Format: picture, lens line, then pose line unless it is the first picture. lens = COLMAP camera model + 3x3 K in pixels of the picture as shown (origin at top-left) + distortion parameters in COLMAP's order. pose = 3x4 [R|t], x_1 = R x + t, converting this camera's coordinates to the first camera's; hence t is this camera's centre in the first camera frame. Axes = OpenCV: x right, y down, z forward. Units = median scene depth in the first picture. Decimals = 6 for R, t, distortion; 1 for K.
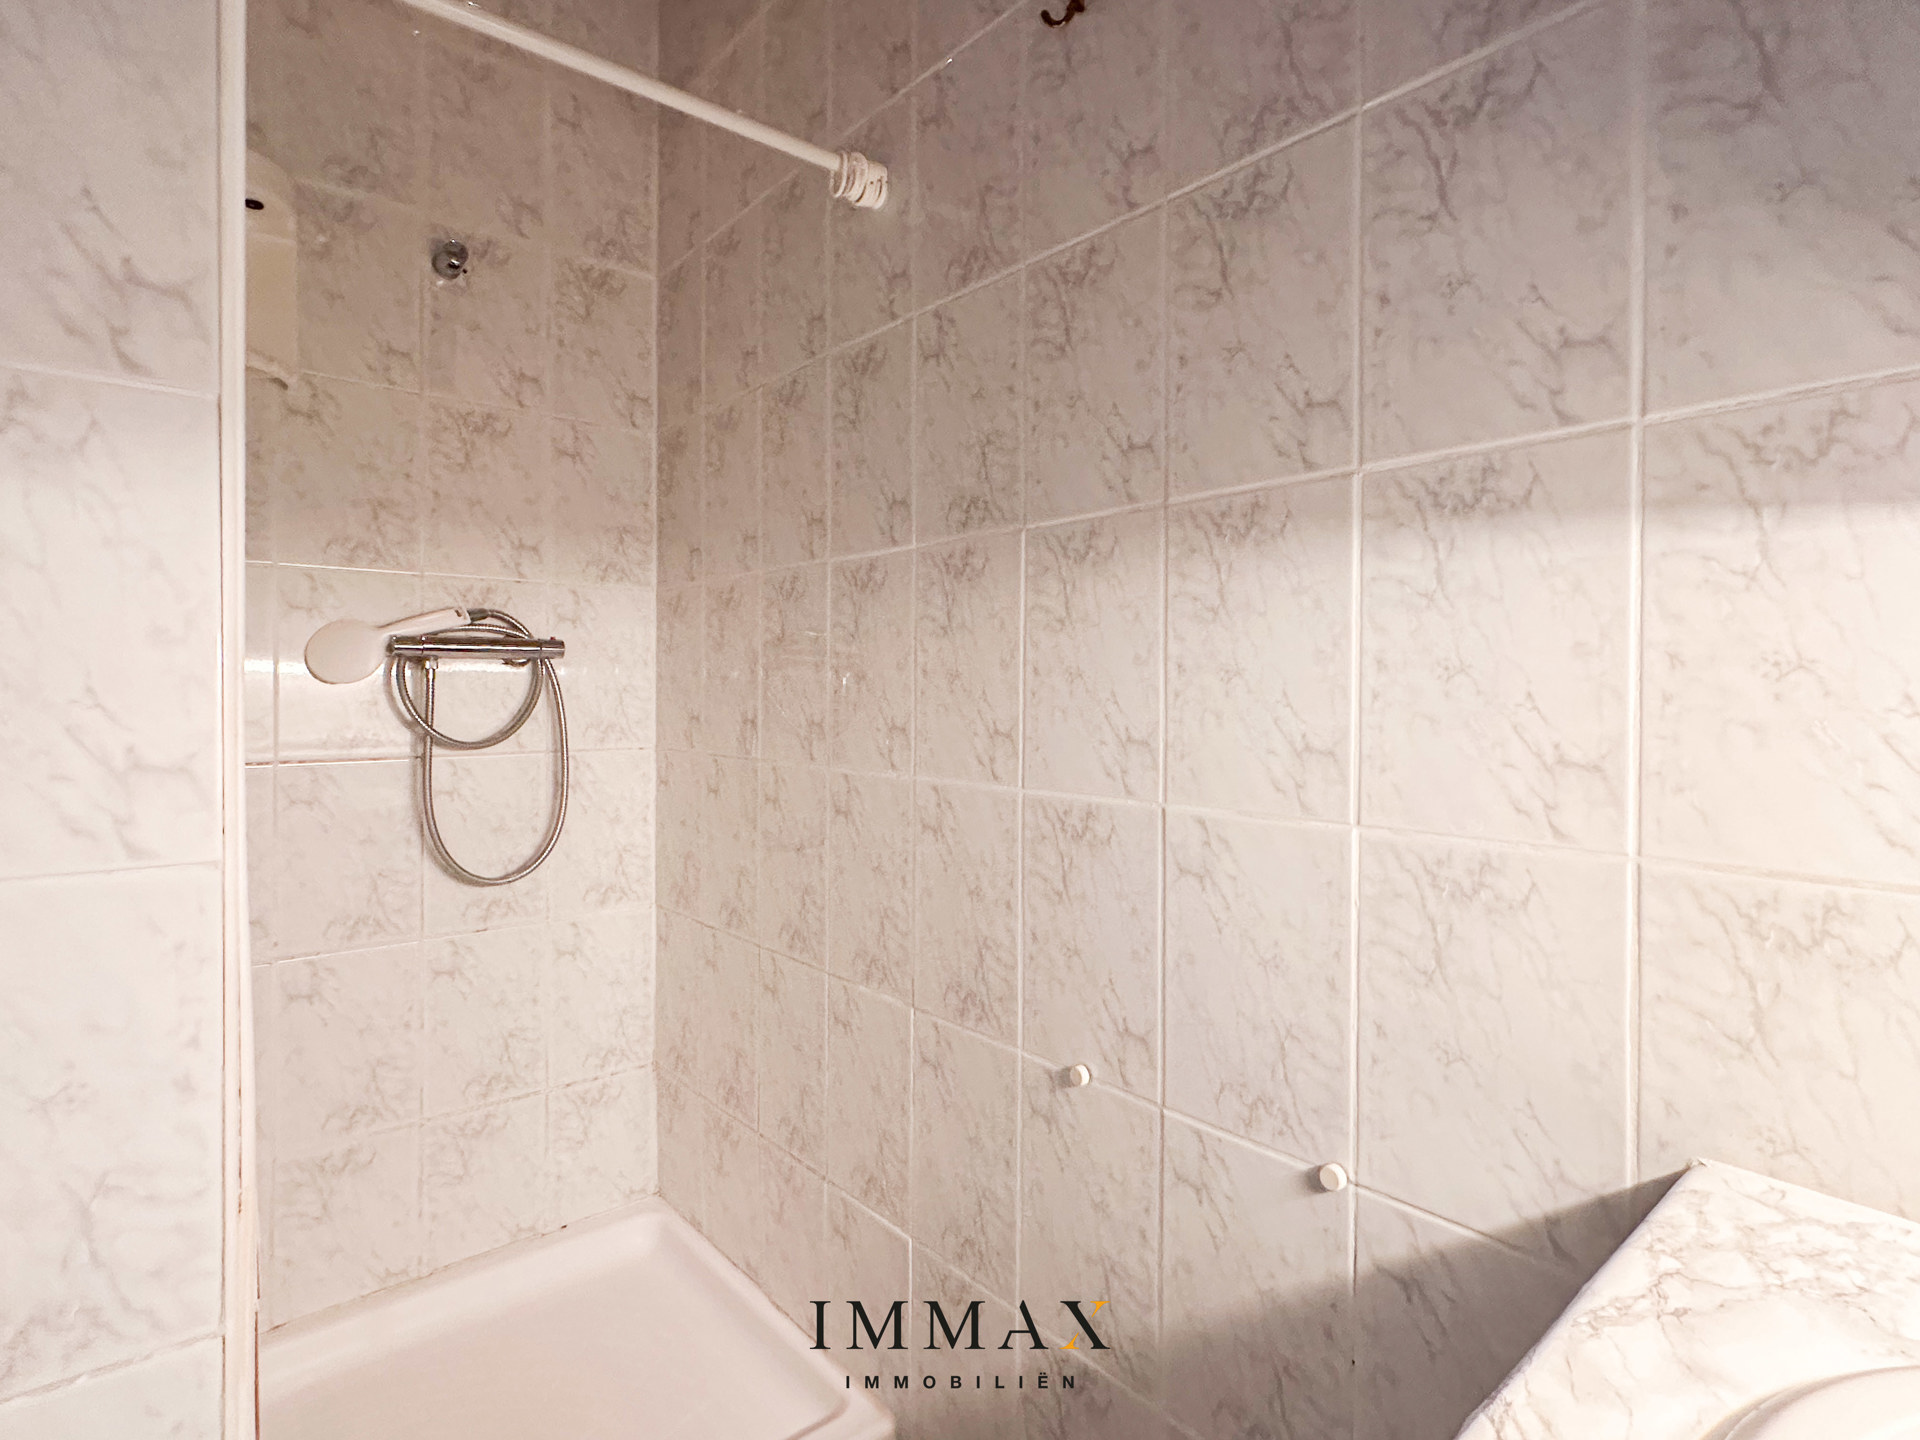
lens RADIAL K [[993.6, 0, 956.4], [0, 993.6, 700.0], [0, 0, 1]] dist [-0.001886, 0.000596]
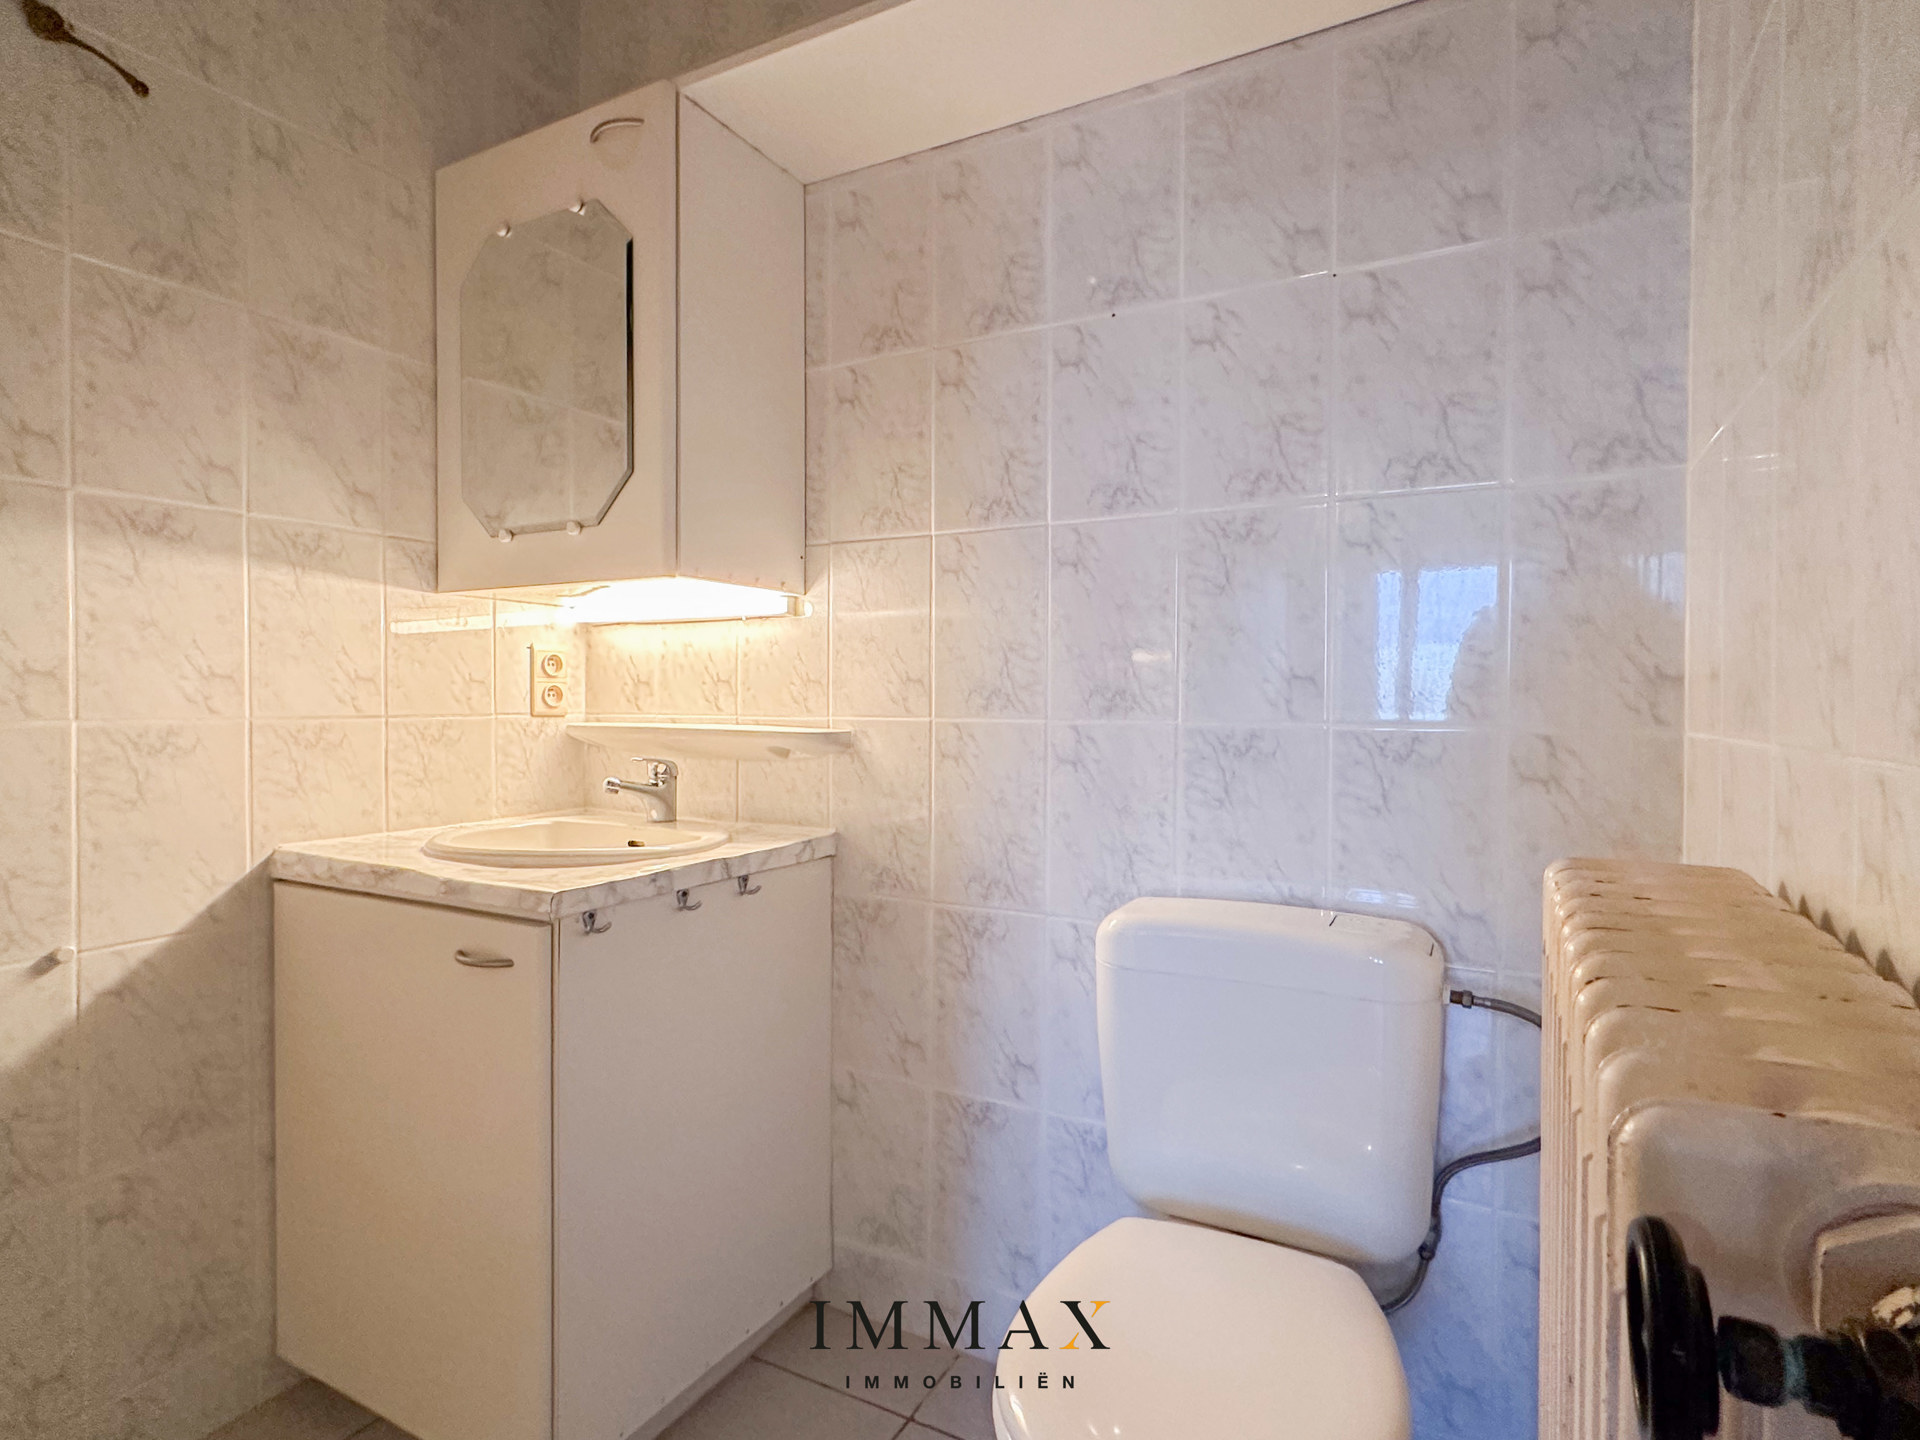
lens RADIAL K [[993.6, 0, 949.7], [0, 993.6, 710.1], [0, 0, 1]] dist [-0.001886, 0.000596]
pose [[-0.339092, -0.018579, 0.940570, -1.705071], [0.000092, 0.999804, 0.019782, 0.091338], [-0.940753, 0.006794, -0.339024, 0.277318]]
